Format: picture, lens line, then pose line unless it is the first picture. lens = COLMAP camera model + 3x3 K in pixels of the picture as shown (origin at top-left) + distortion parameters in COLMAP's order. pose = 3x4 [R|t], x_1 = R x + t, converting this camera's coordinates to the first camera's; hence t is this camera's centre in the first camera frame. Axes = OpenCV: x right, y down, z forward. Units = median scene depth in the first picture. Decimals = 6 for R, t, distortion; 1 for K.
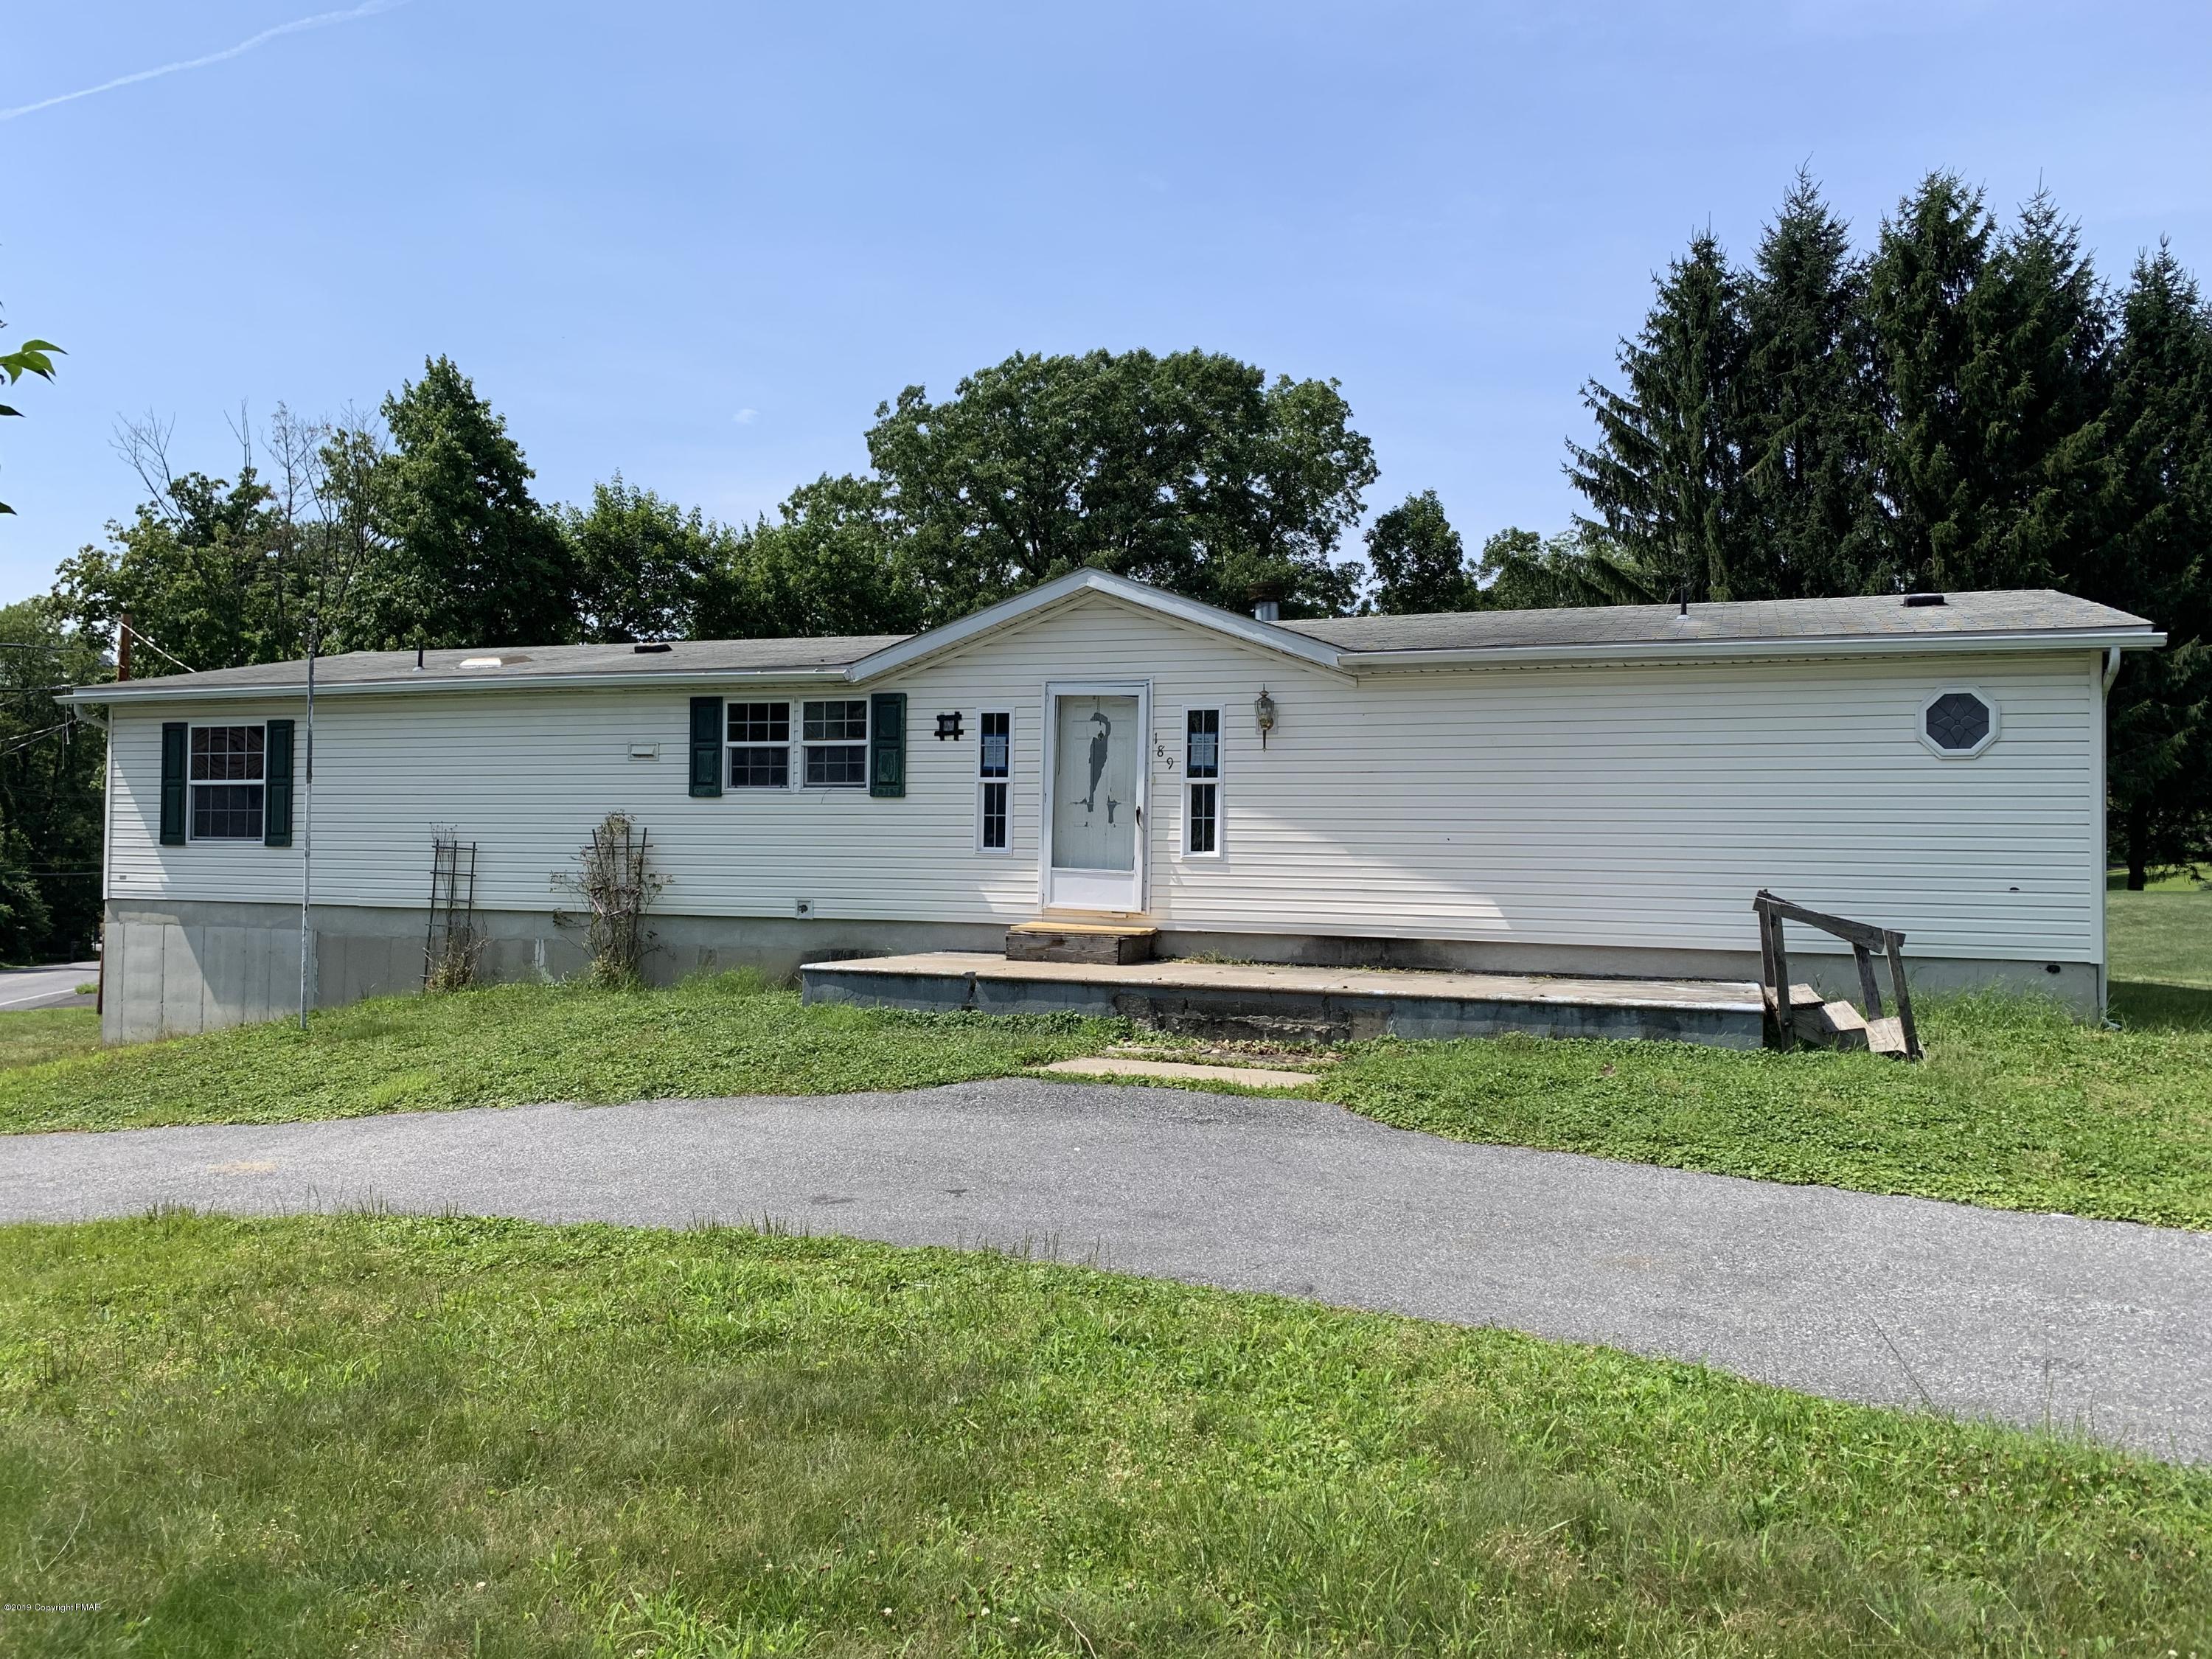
lens RADIAL K [[1675.7, 0, 1101.5], [0, 1675.7, 835.7], [0, 0, 1]] dist [0.012726, -0.035857]
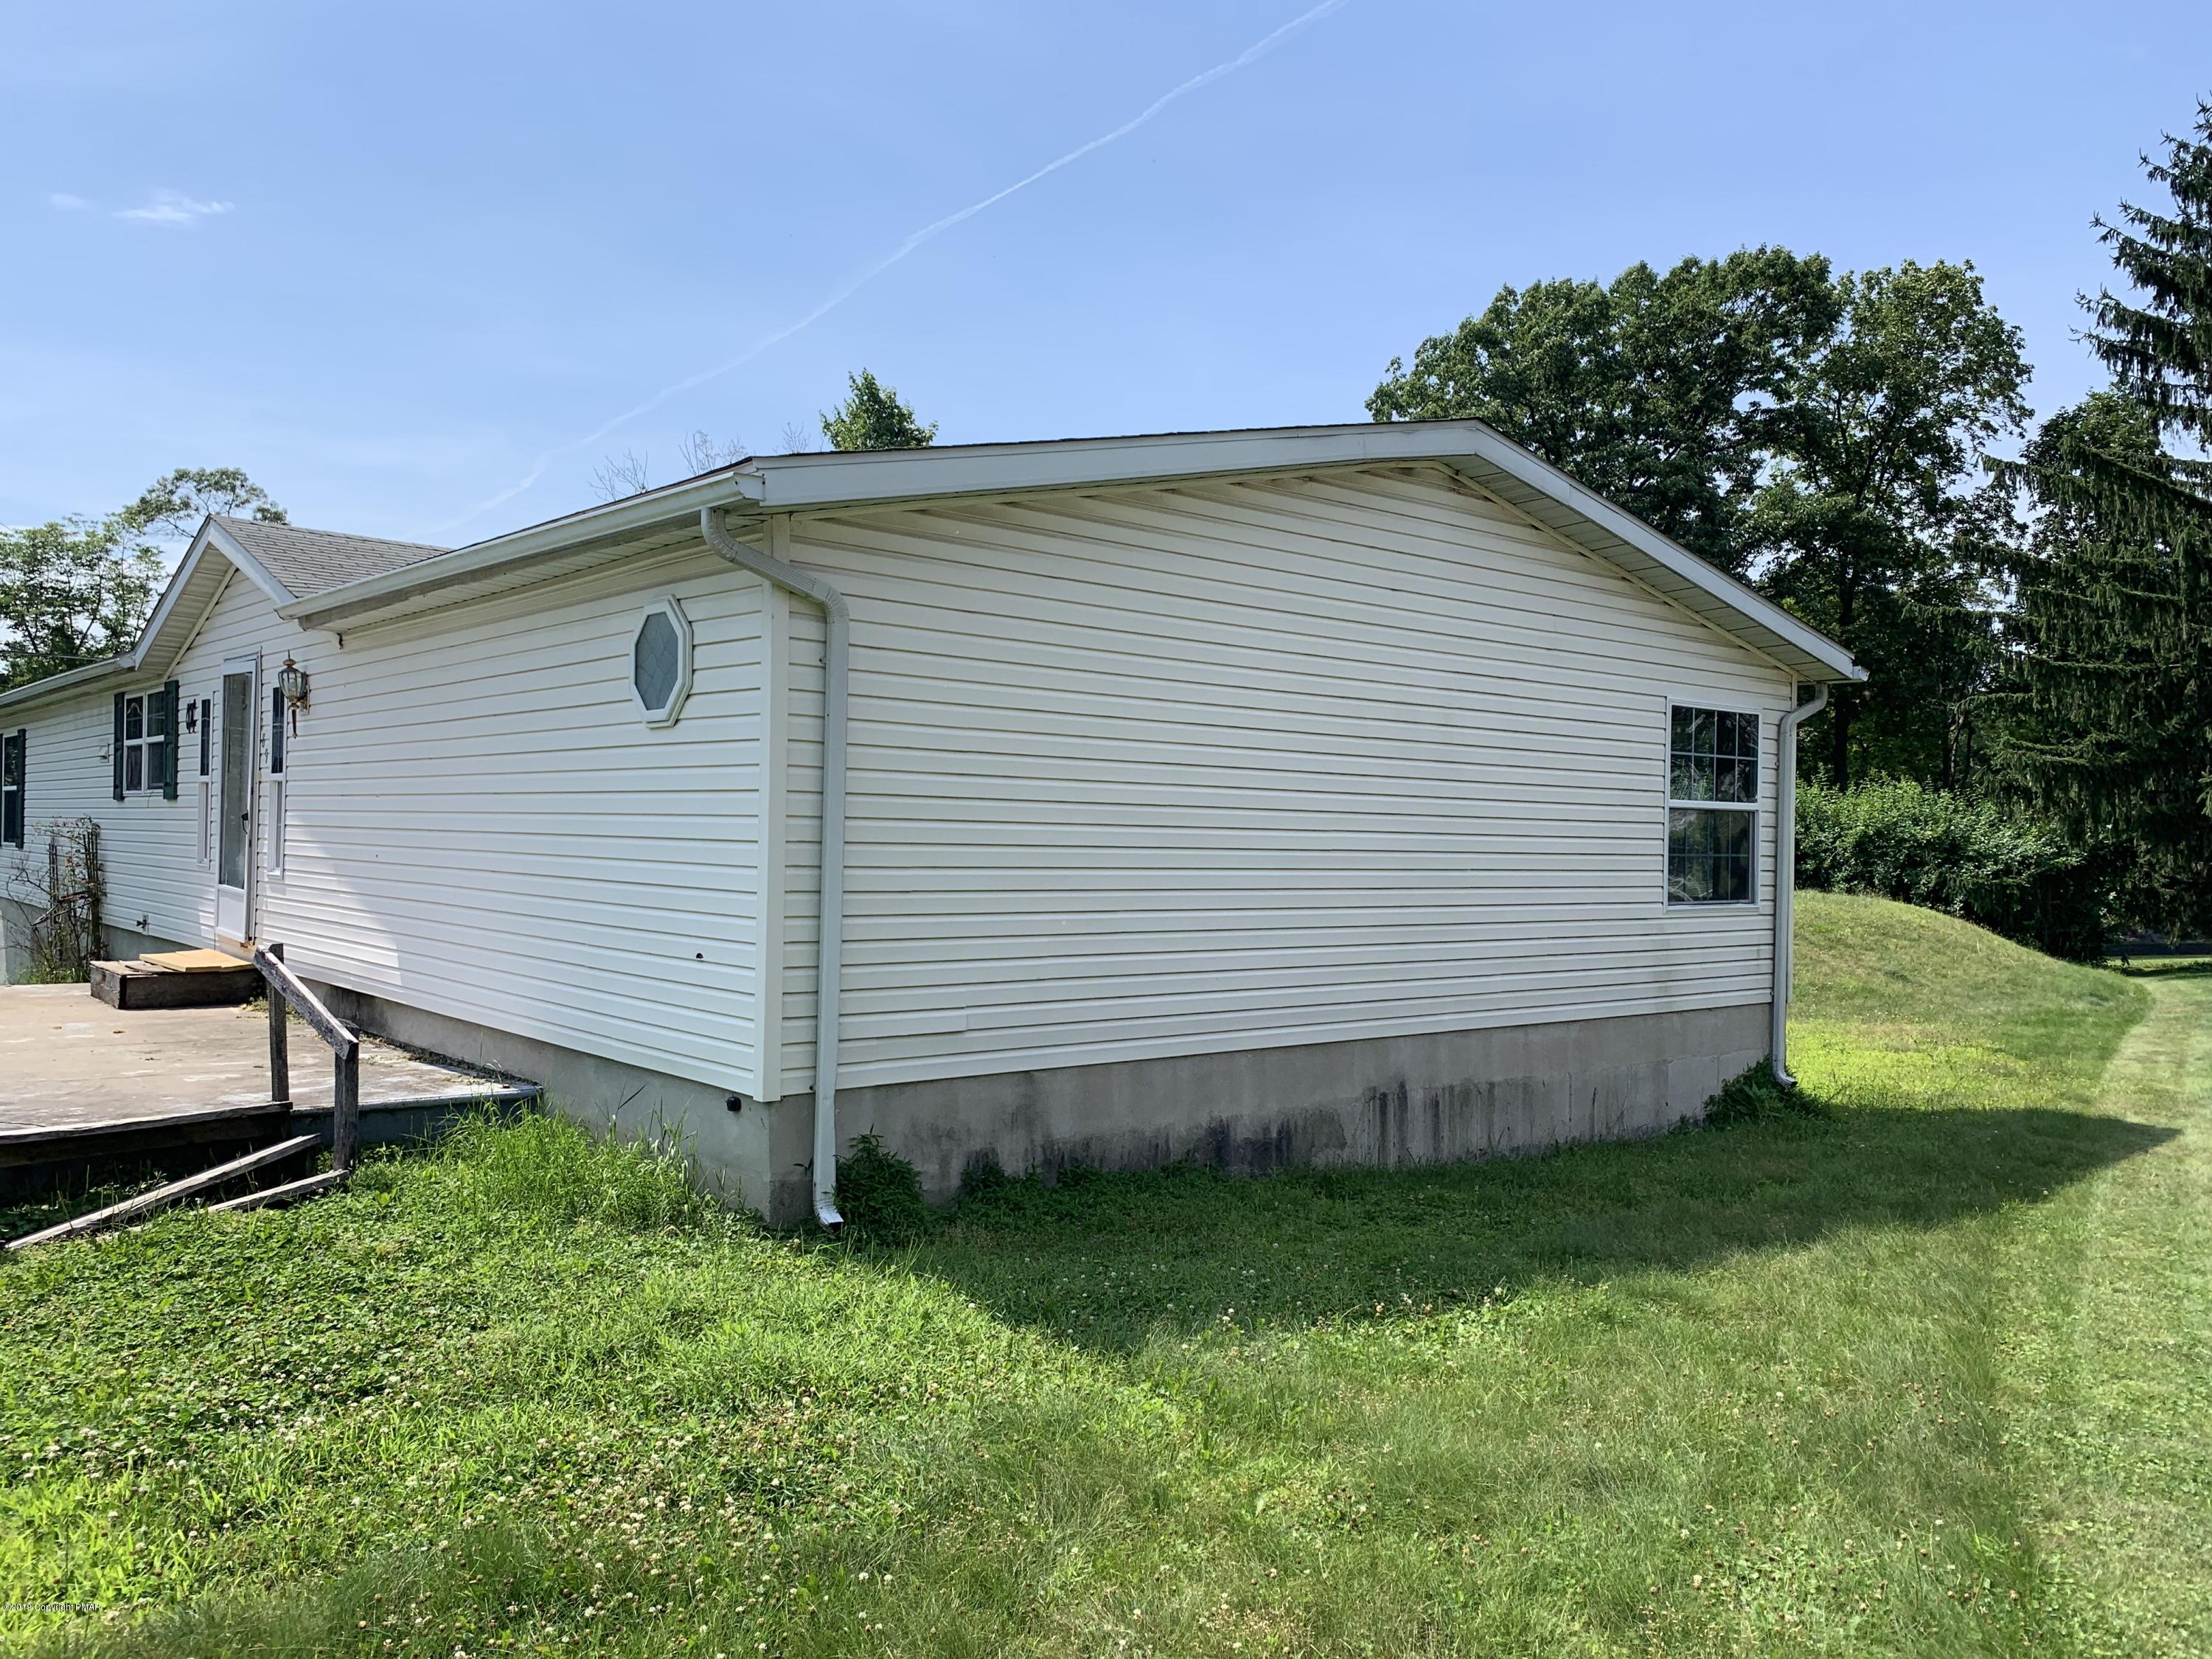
lens RADIAL K [[1675.7, 0, 1101.6], [0, 1675.7, 826.2], [0, 0, 1]] dist [0.012726, -0.035857]
pose [[0.885632, -0.003218, -0.464376, 0.178277], [0.004874, 0.999985, 0.002366, -0.002440], [0.464362, -0.004359, 0.885635, 0.108843]]
